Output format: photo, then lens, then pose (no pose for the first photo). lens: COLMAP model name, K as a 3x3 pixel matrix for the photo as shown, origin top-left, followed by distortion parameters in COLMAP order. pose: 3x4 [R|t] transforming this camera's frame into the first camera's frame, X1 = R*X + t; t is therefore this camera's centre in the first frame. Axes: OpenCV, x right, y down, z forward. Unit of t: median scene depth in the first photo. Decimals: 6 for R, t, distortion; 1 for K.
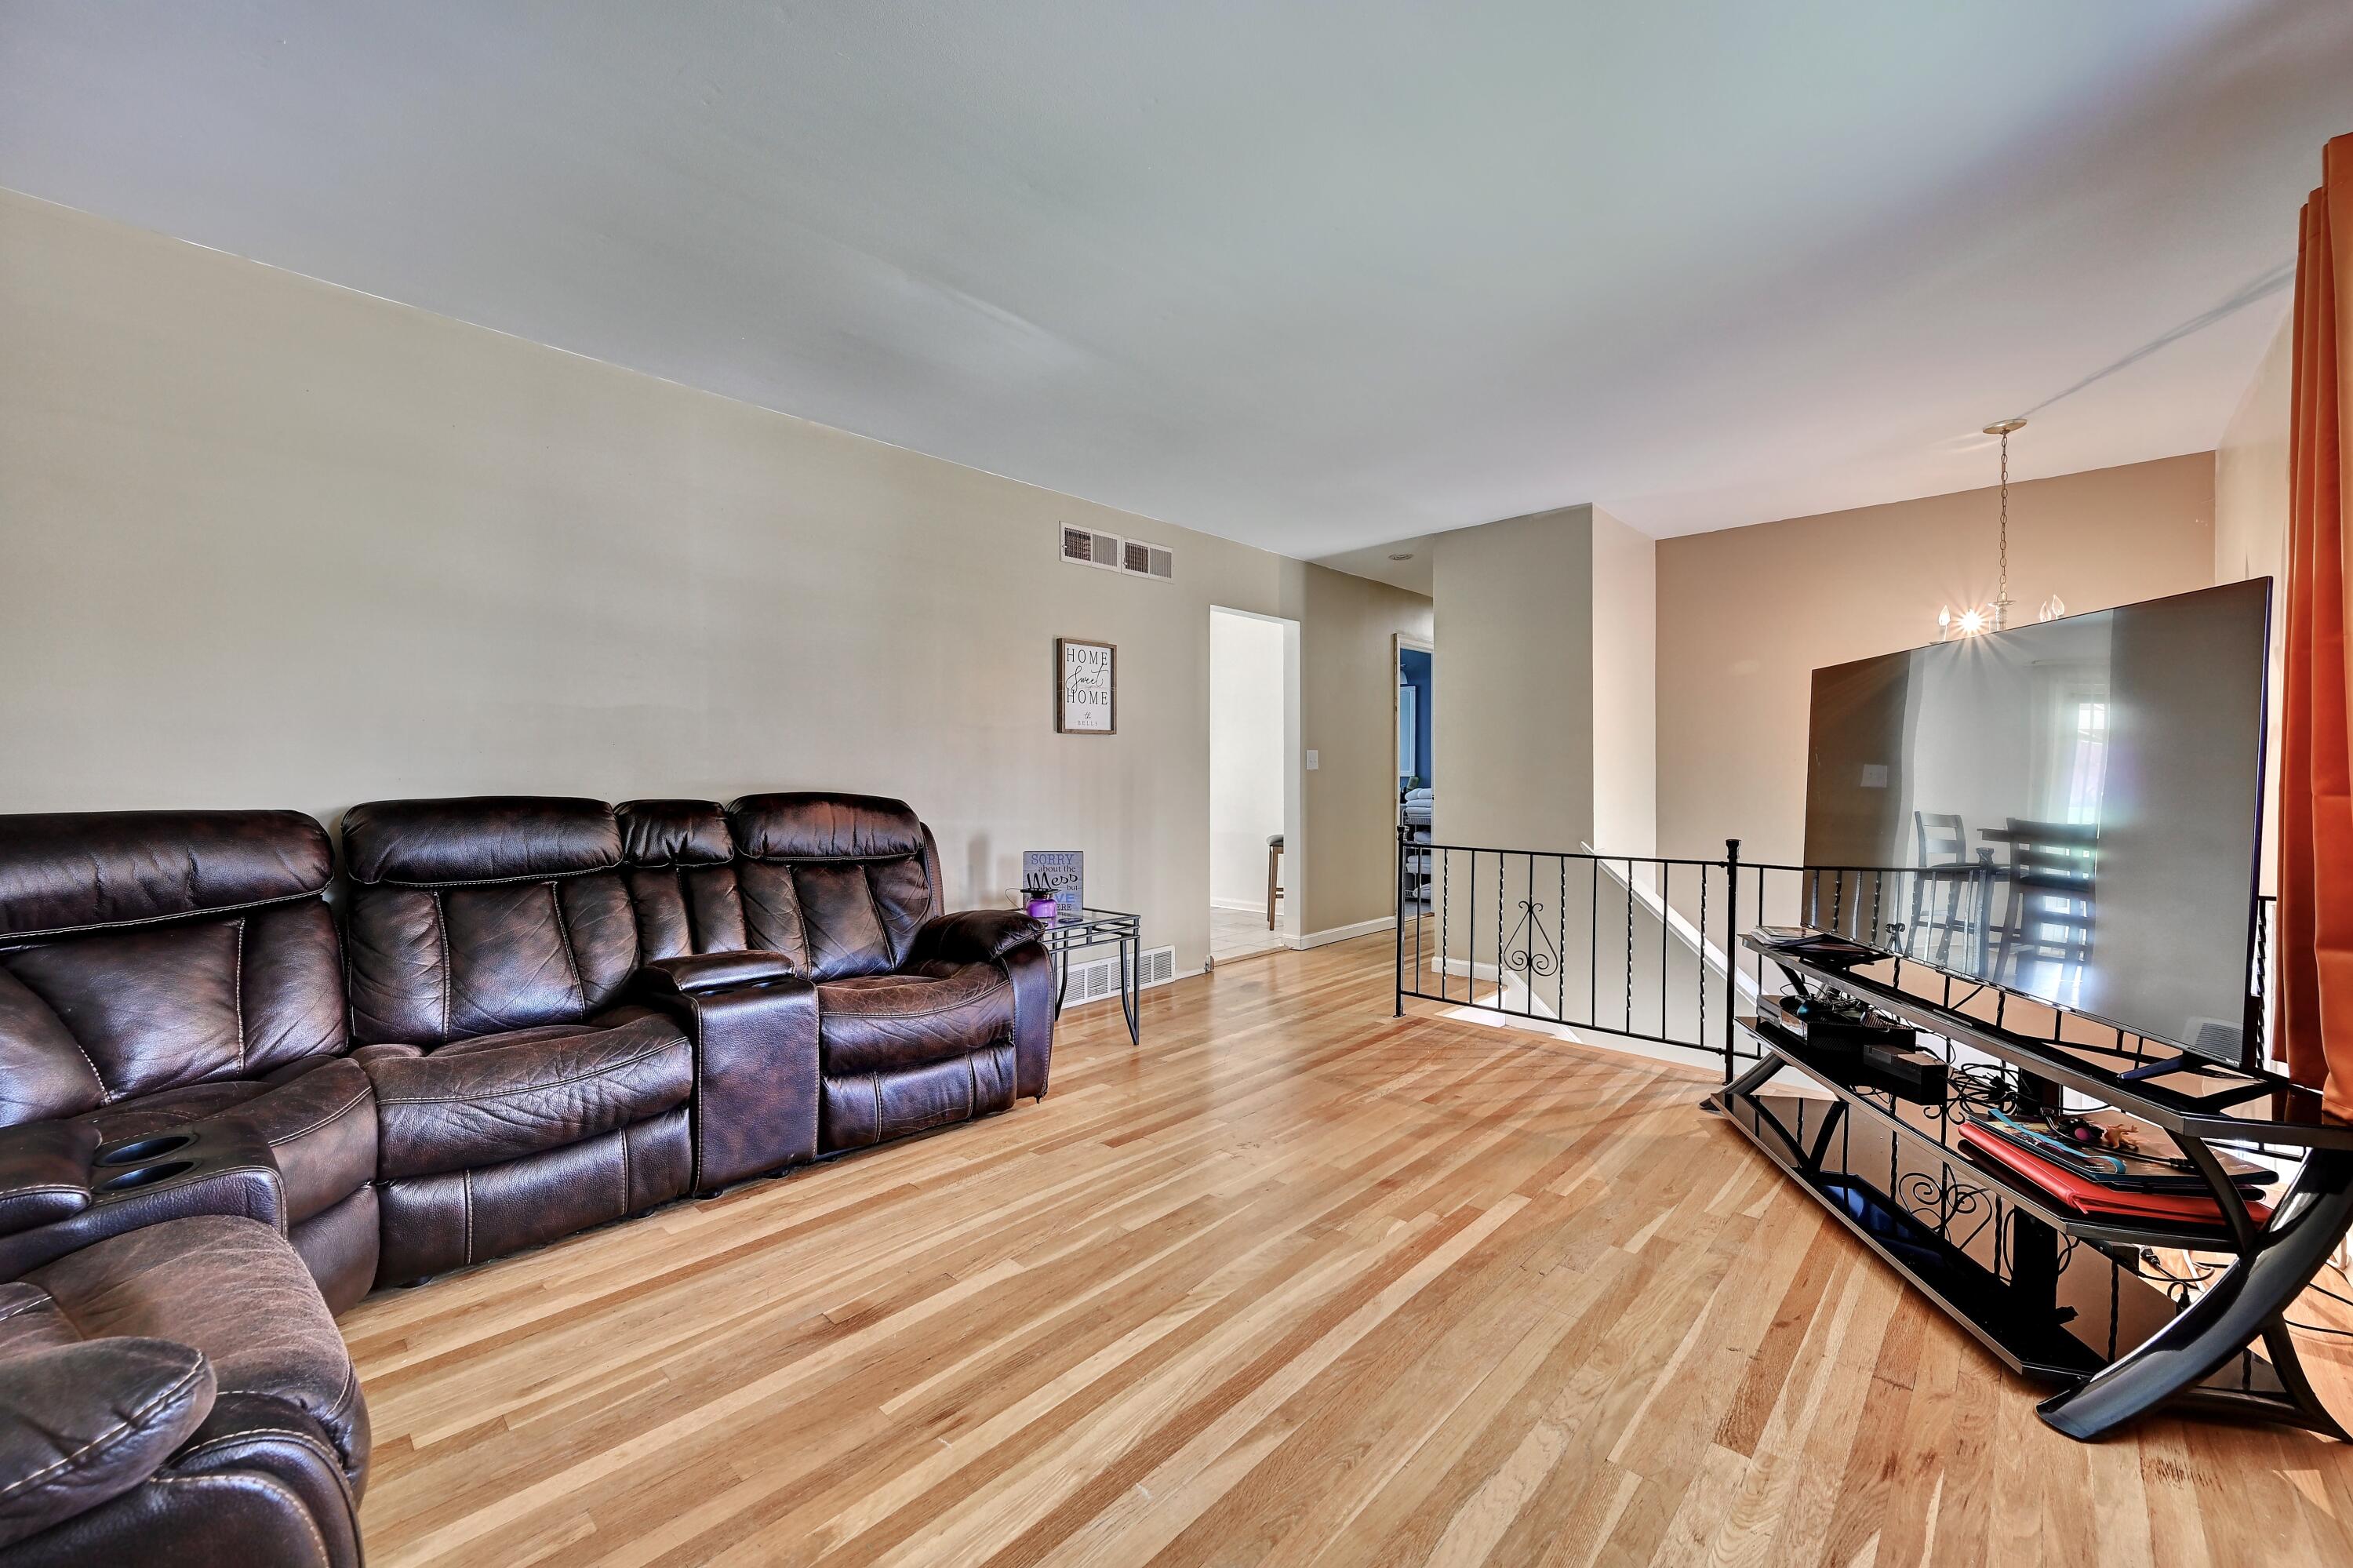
lens RADIAL K [[921.3, 0, 1176.4], [0, 921.3, 781.6], [0, 0, 1]] dist [-0.001610, -0.000195]
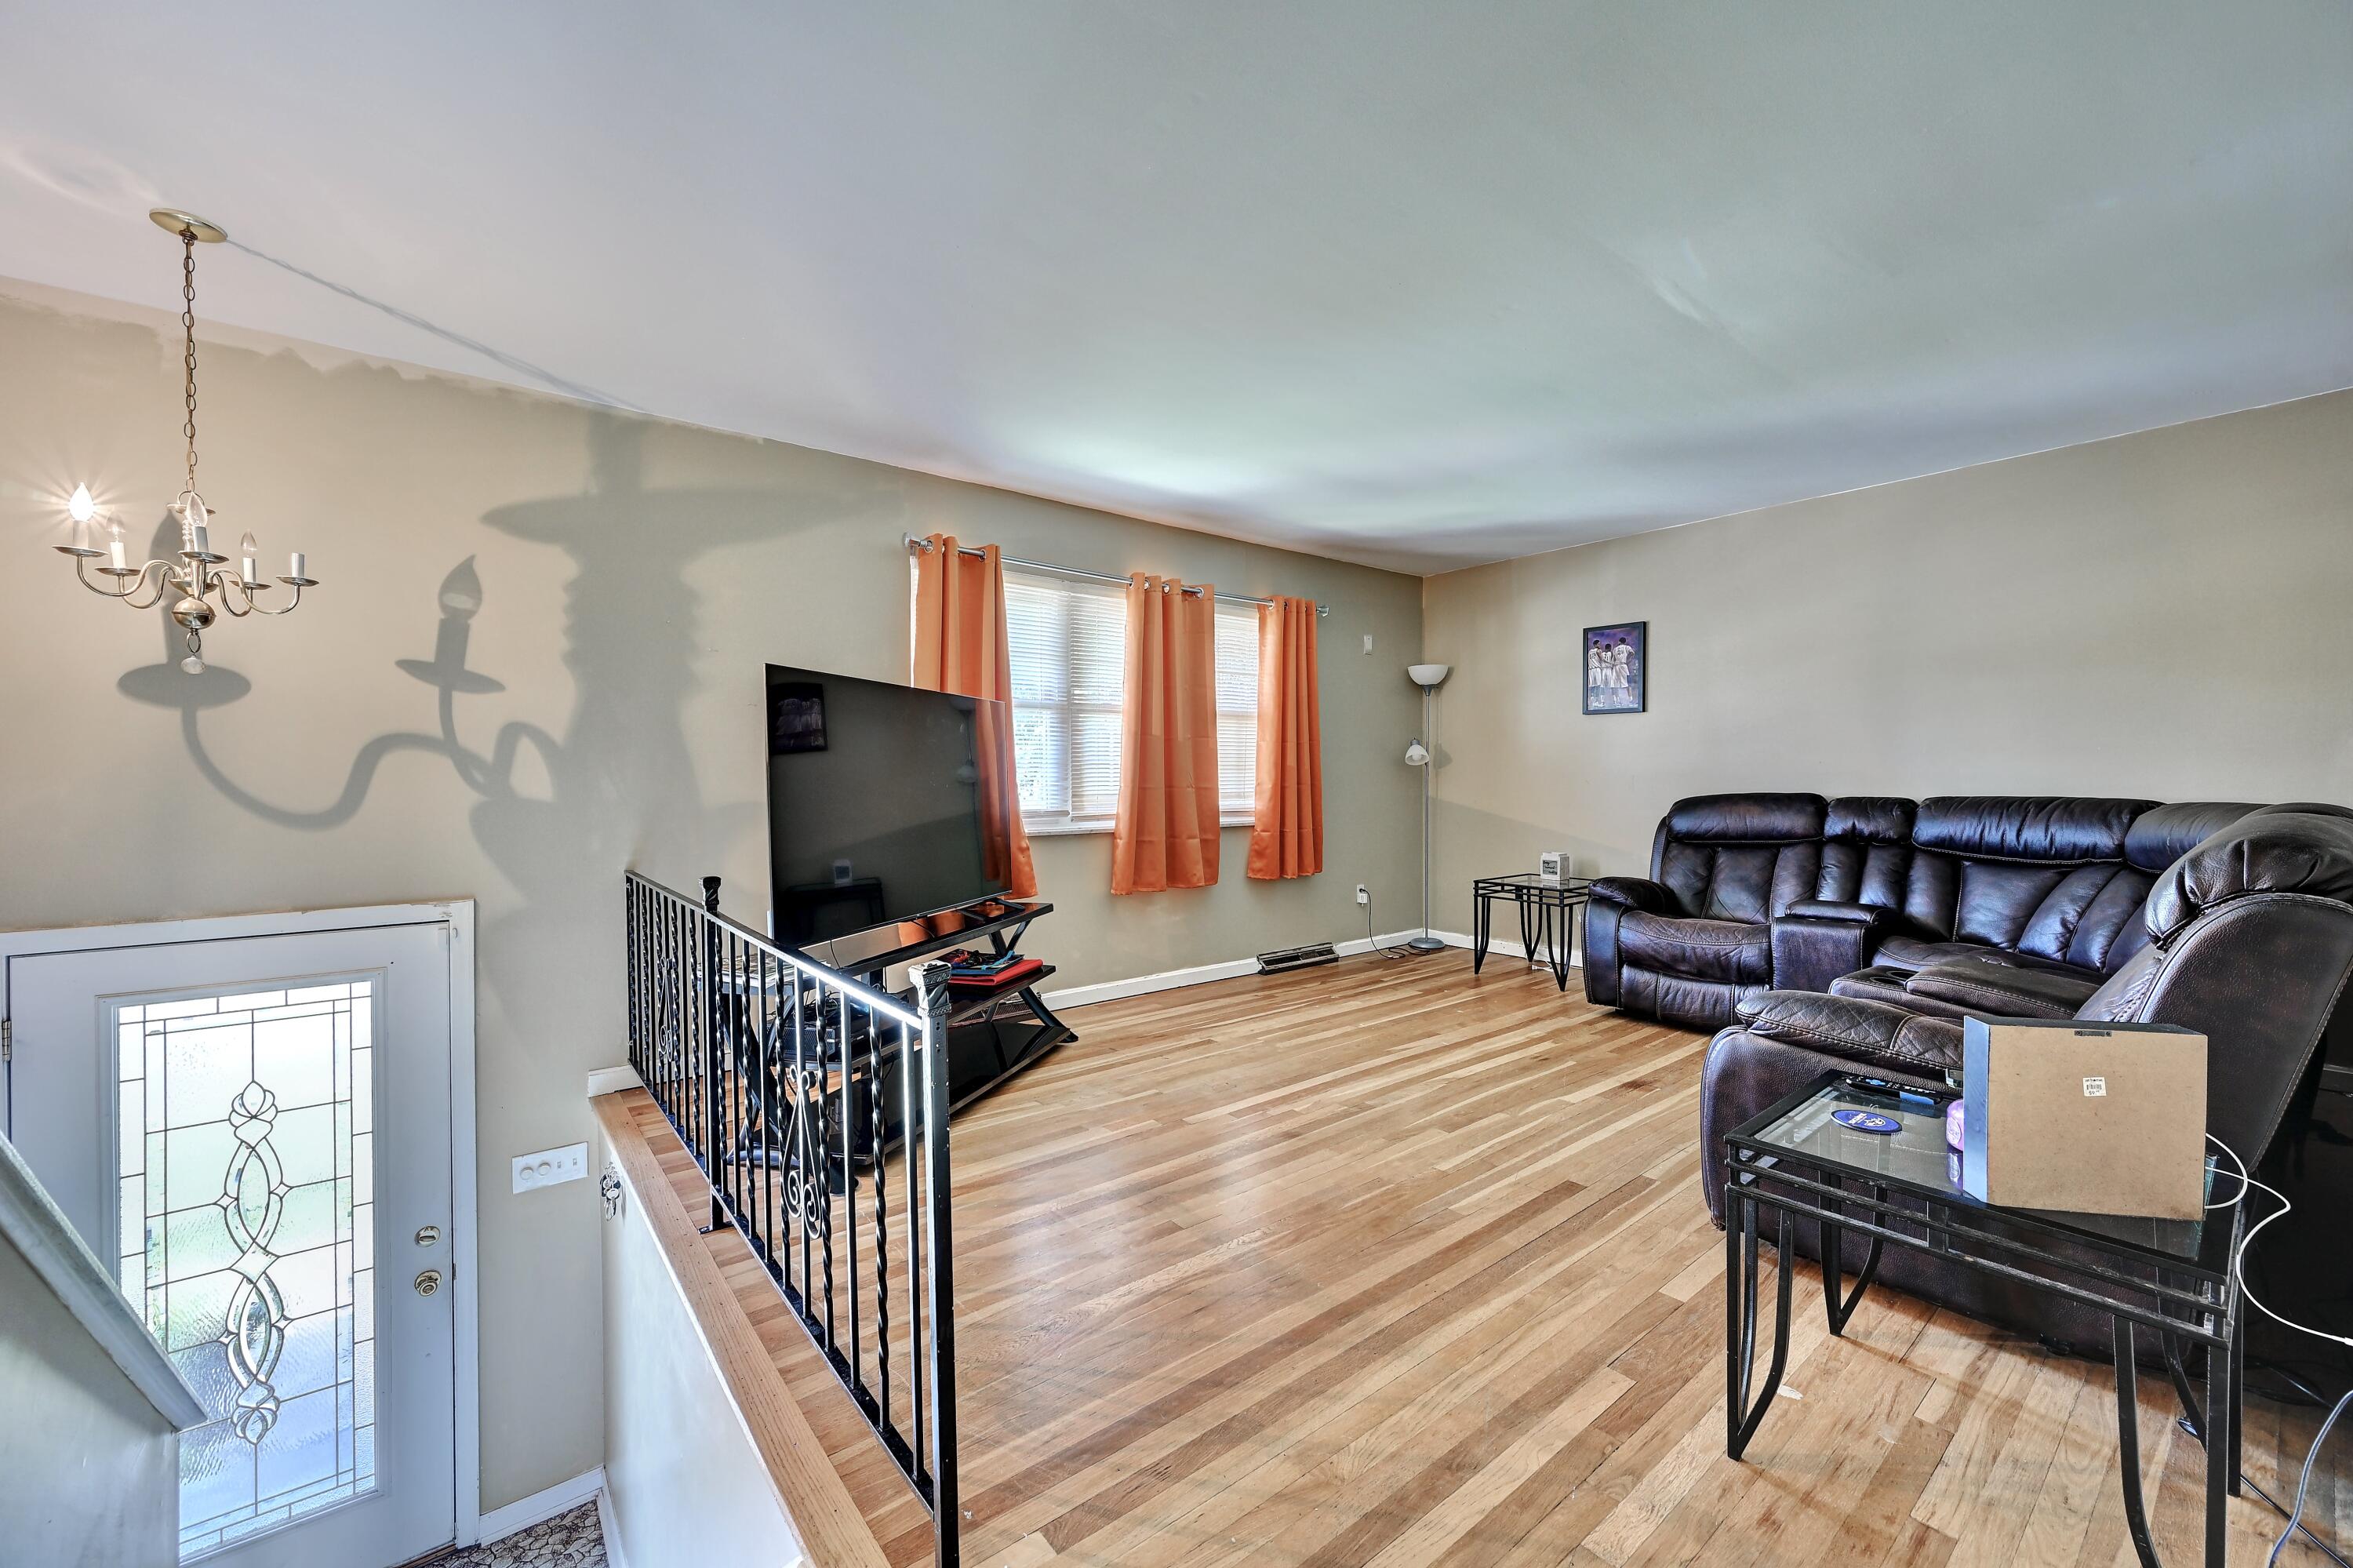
lens RADIAL K [[921.3, 0, 1177.1], [0, 921.3, 777.4], [0, 0, 1]] dist [-0.001610, -0.000195]
pose [[-0.990354, -0.000334, 0.138560, 0.229809], [0.001876, 0.999873, 0.015815, -0.034071], [-0.138548, 0.015922, -0.990228, 2.341402]]
